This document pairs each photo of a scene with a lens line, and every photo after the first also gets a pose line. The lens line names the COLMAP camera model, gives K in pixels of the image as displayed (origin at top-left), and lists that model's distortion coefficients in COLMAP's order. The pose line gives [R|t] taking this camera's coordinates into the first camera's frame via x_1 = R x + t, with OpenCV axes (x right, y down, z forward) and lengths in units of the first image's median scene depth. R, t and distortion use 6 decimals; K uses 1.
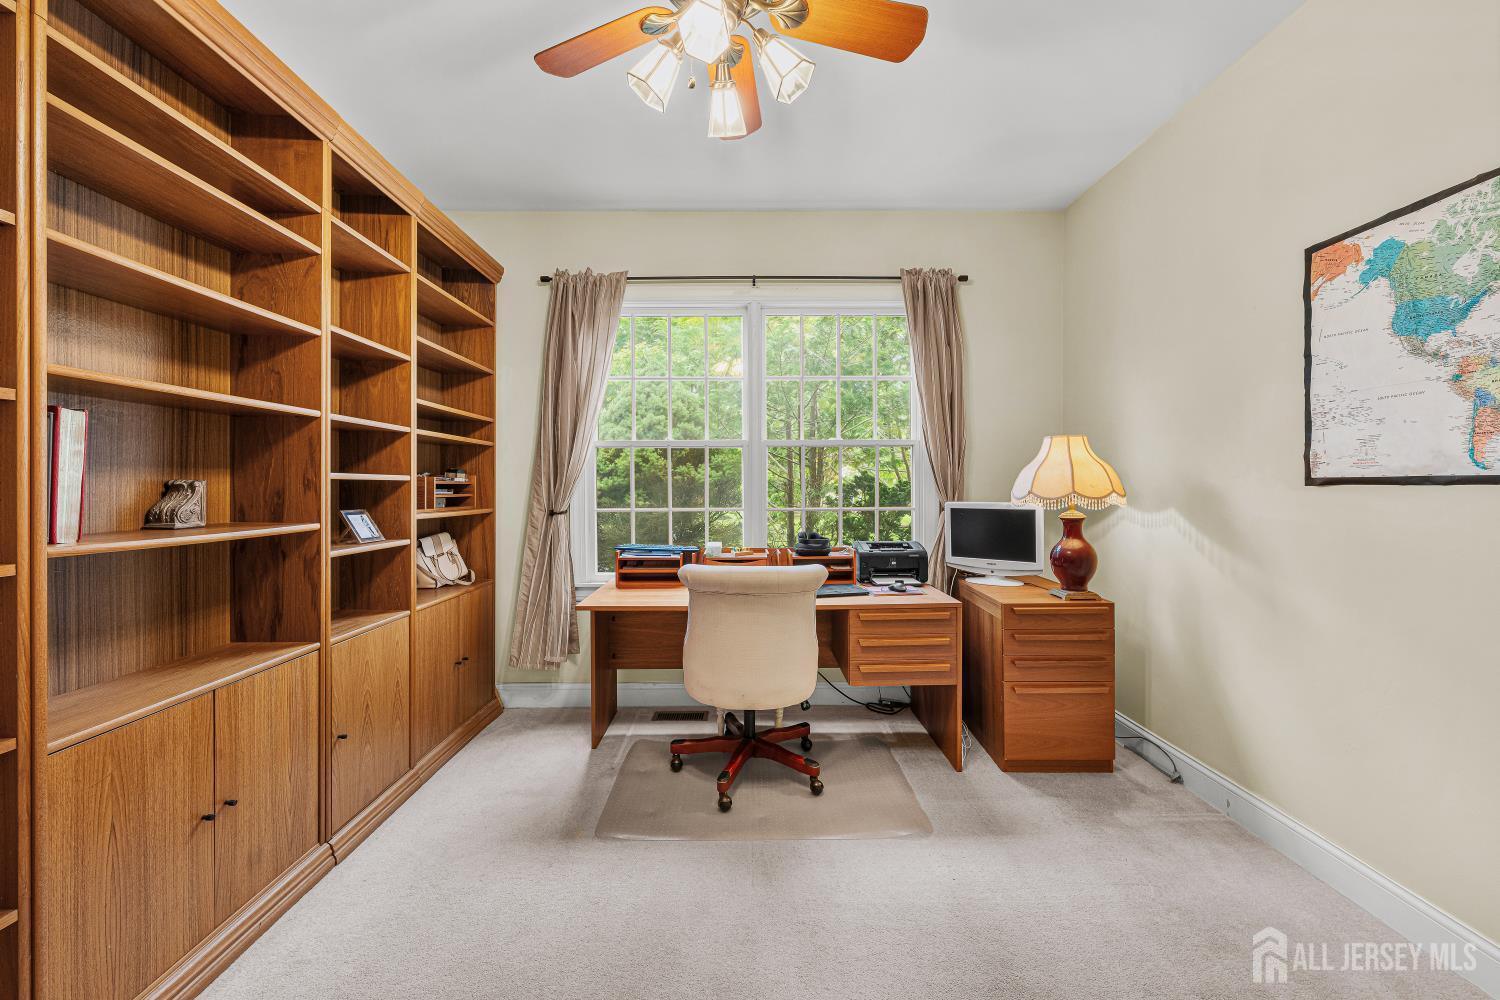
lens RADIAL K [[598.1, 0, 748.9], [0, 598.1, 497.5], [0, 0, 1]] dist [-0.011556, 0.000334]
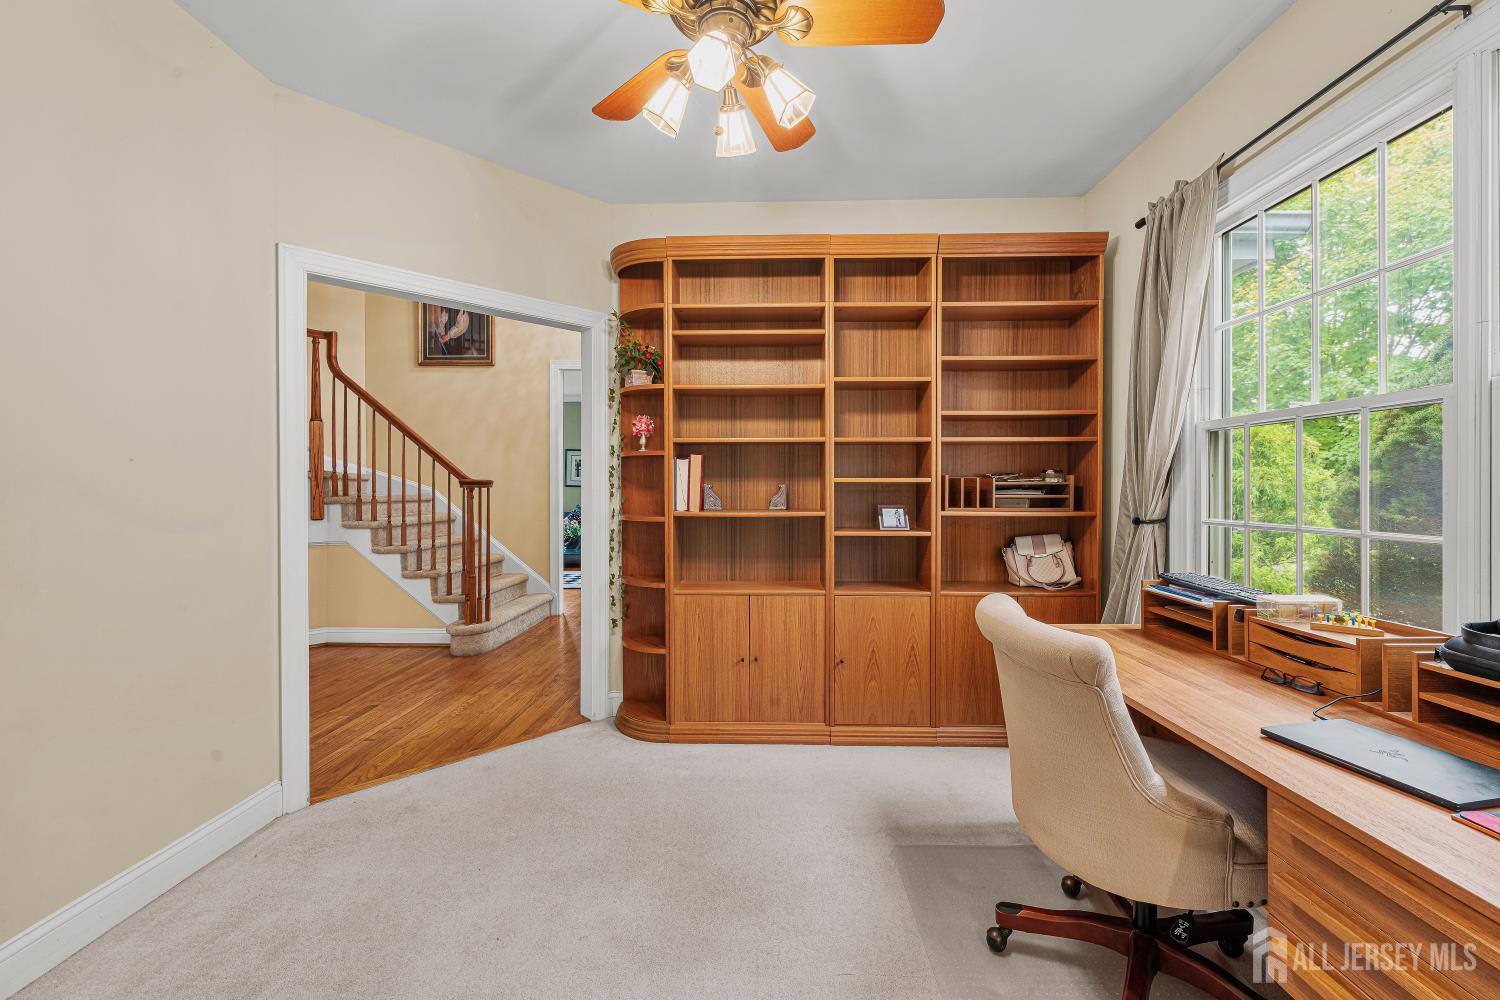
lens RADIAL K [[598.1, 0, 748.9], [0, 598.1, 497.5], [0, 0, 1]] dist [-0.011556, 0.000334]
pose [[-0.084125, 0.013120, -0.996369, 0.657769], [-0.018097, 0.999728, 0.014692, -0.009411], [0.996291, 0.019267, -0.083865, 0.759407]]
